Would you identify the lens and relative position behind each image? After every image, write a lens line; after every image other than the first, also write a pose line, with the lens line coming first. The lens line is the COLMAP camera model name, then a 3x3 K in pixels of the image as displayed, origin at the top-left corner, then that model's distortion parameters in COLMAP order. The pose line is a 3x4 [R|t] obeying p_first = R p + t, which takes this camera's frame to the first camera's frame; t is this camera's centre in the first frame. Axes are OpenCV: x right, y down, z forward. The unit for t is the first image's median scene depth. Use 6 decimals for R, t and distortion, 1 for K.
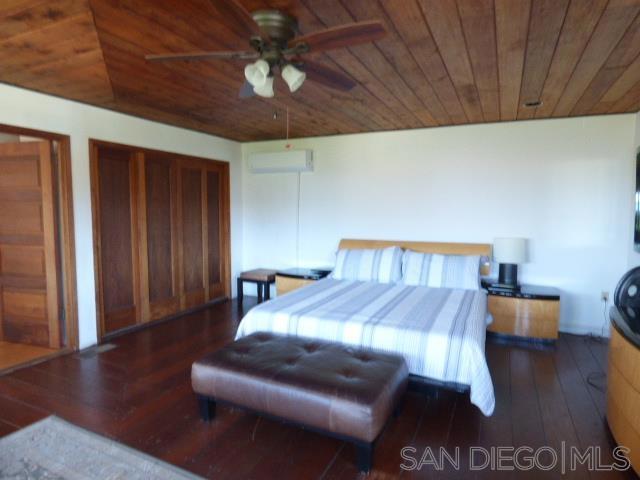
lens RADIAL K [[383.2, 0, 320.0], [0, 383.2, 240.0], [0, 0, 1]] dist [-0.000933, 0.000369]
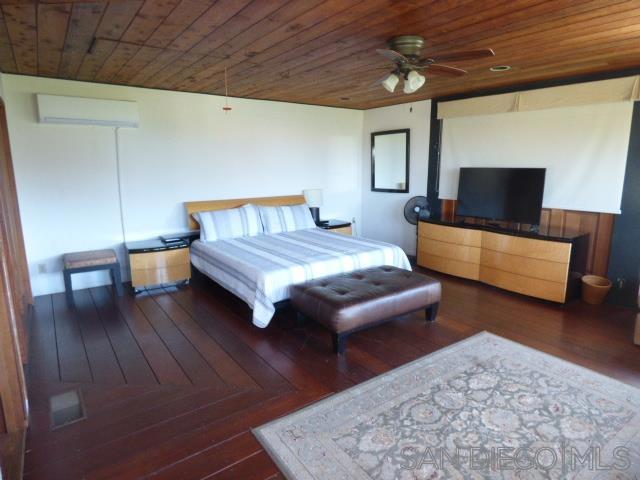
lens RADIAL K [[383.2, 0, 320.0], [0, 383.2, 240.0], [0, 0, 1]] dist [-0.000933, 0.000369]
pose [[0.472620, -0.172345, 0.864249, -0.763550], [0.075245, 0.985001, 0.155277, -0.041566], [-0.878048, -0.008357, 0.478500, 0.285208]]
